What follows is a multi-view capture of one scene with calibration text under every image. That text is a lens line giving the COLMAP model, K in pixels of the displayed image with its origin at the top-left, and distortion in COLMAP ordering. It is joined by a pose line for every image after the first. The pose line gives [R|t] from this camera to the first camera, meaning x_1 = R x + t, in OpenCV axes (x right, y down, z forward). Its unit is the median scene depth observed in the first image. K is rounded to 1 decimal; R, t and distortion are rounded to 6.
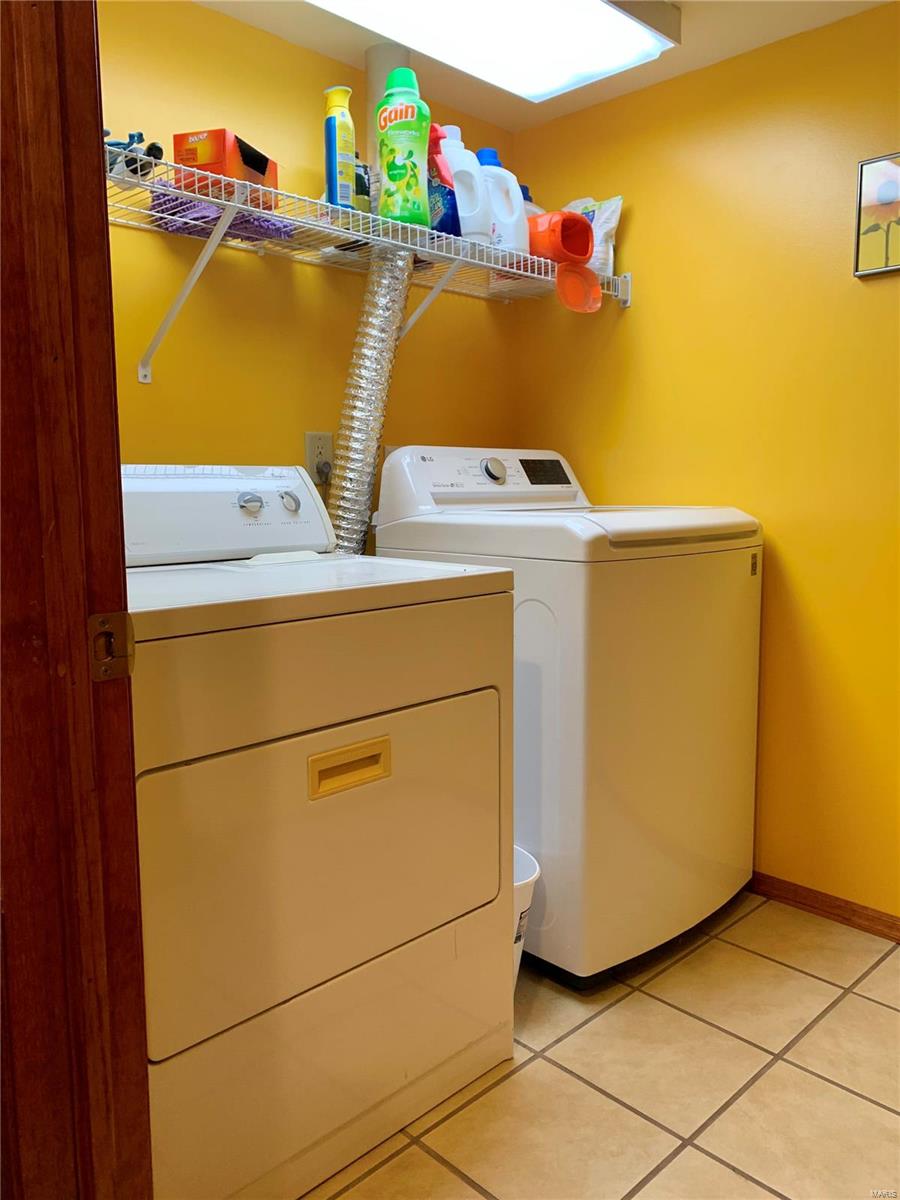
lens RADIAL K [[923.4, 0, 456.3], [0, 923.4, 596.1], [0, 0, 1]] dist [0.006002, -0.001420]
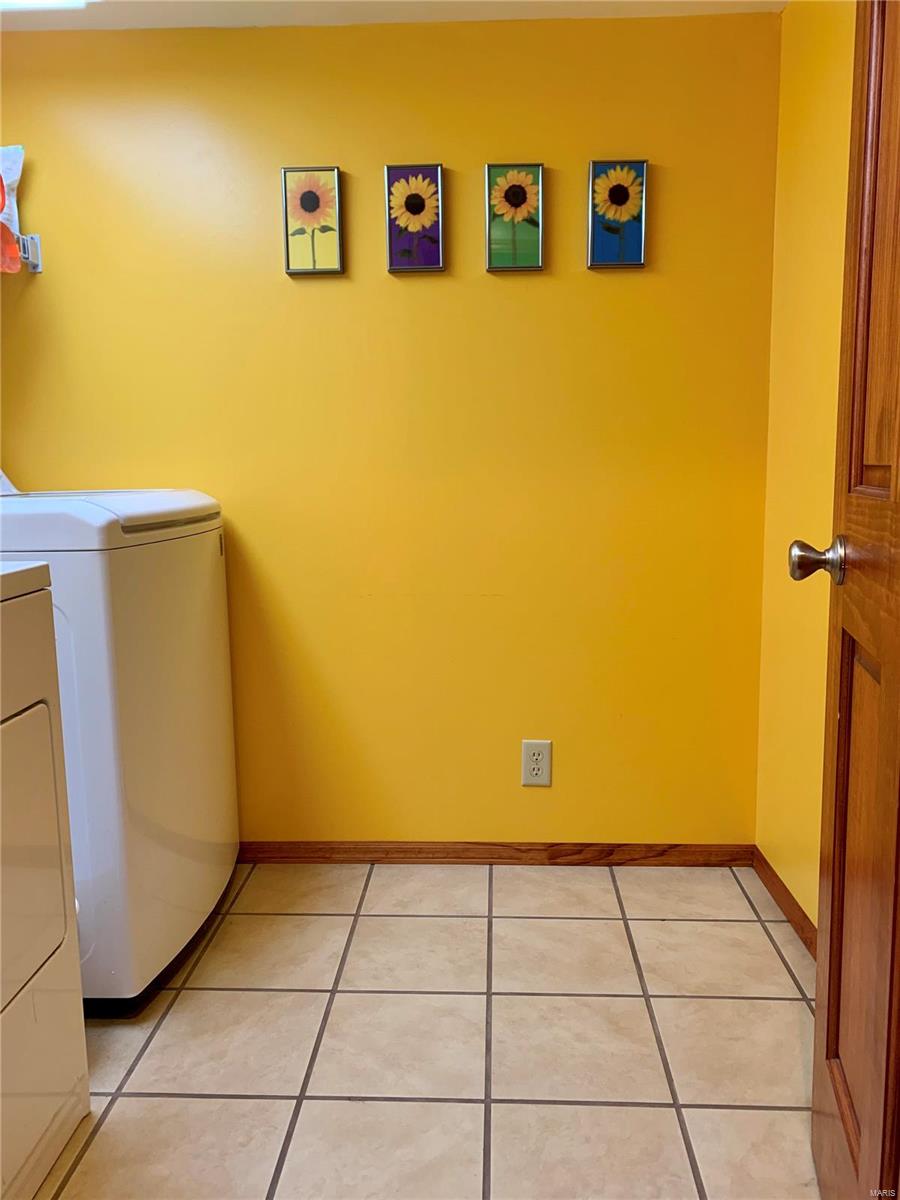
lens RADIAL K [[923.4, 0, 458.7], [0, 923.4, 602.9], [0, 0, 1]] dist [0.006002, -0.001420]
pose [[0.720879, -0.109091, 0.684421, -0.215405], [0.098897, 0.993620, 0.054209, -0.000133], [-0.685968, 0.028609, 0.727069, 0.086316]]
